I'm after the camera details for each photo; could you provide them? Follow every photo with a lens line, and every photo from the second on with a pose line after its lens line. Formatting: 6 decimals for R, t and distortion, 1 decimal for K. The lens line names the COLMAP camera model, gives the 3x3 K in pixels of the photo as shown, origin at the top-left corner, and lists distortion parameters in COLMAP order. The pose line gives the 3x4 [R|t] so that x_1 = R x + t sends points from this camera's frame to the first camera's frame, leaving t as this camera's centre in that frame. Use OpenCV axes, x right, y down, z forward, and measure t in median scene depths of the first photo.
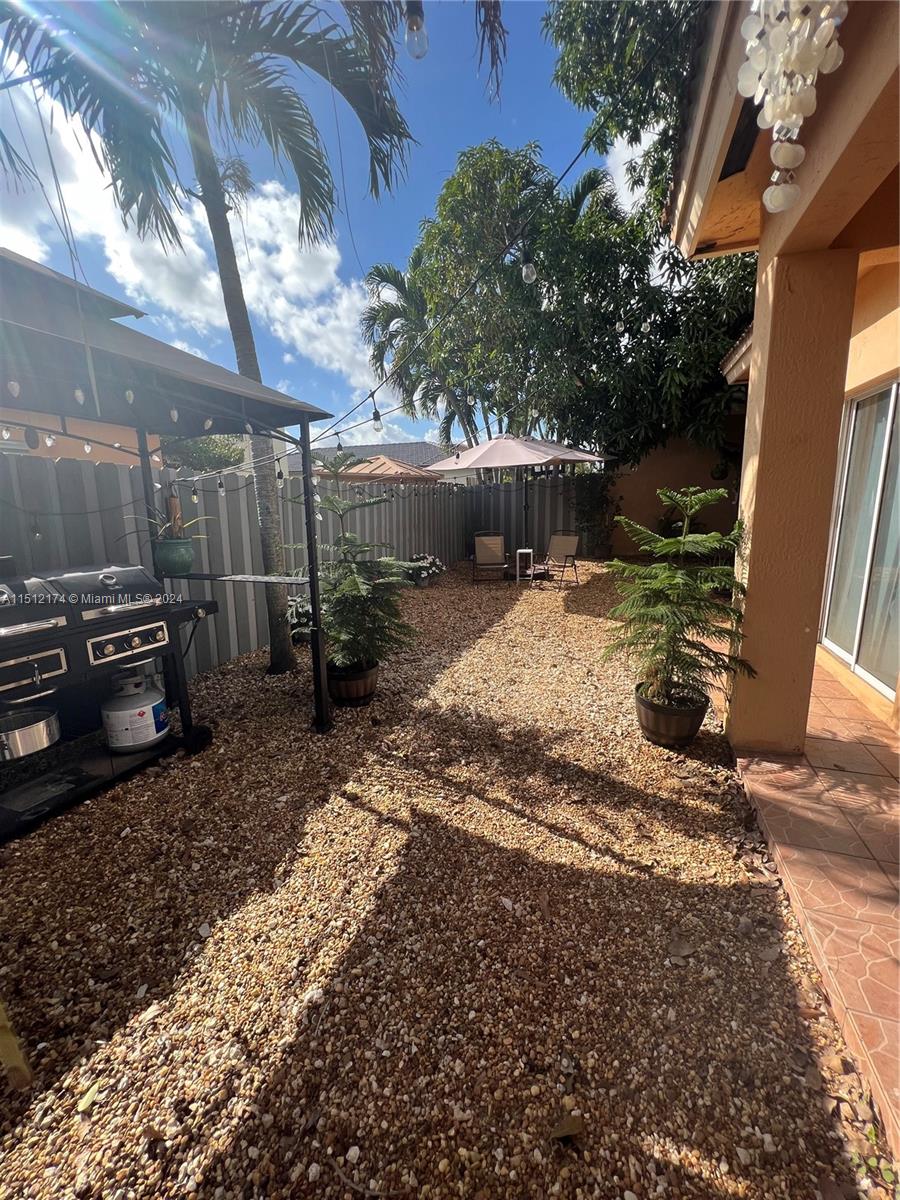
lens RADIAL K [[481.7, 0, 447.7], [0, 481.7, 595.1], [0, 0, 1]] dist [-0.007018, -0.000084]
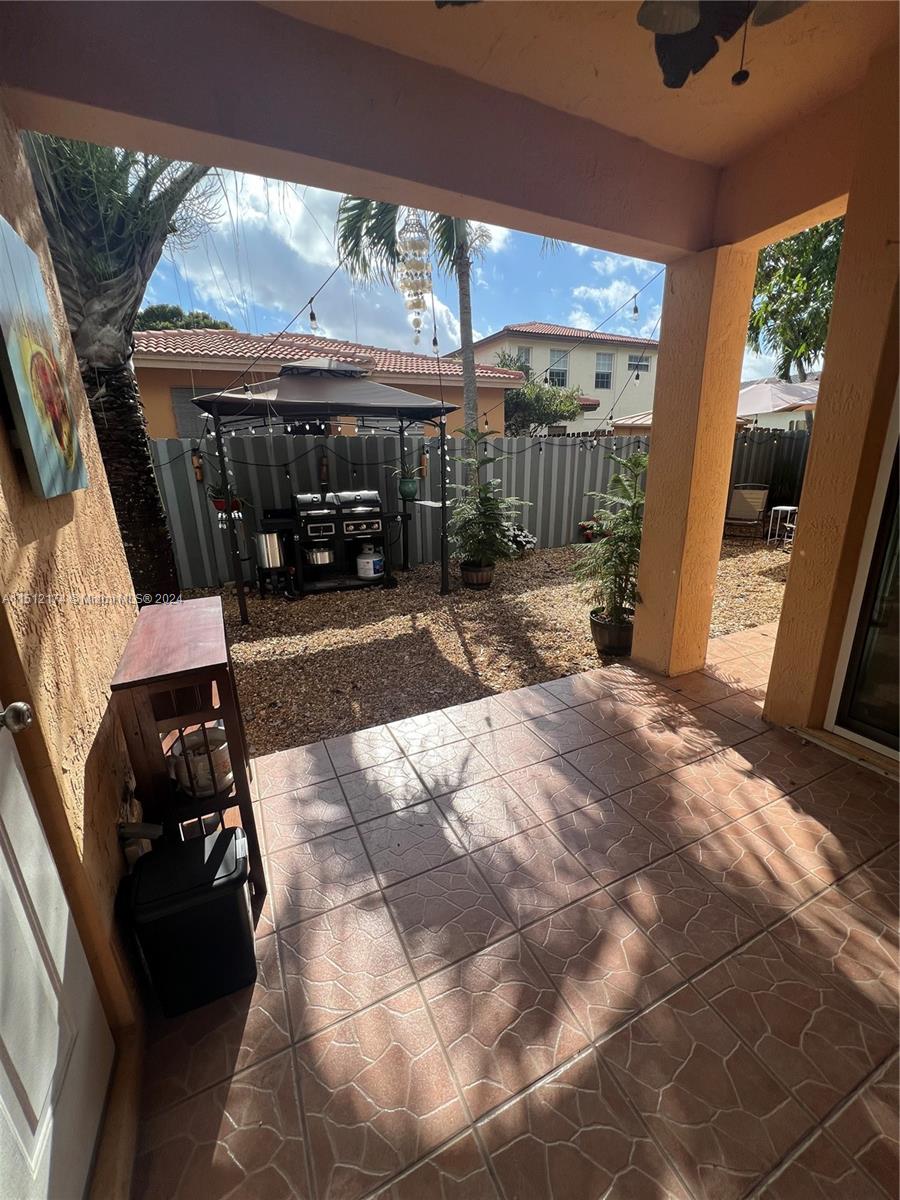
lens RADIAL K [[481.7, 0, 454.2], [0, 481.7, 601.6], [0, 0, 1]] dist [-0.007018, -0.000084]
pose [[0.698696, 0.211457, -0.683454, 1.209425], [-0.125395, 0.976729, 0.174004, -0.001433], [0.704344, -0.035874, 0.708952, -0.261892]]
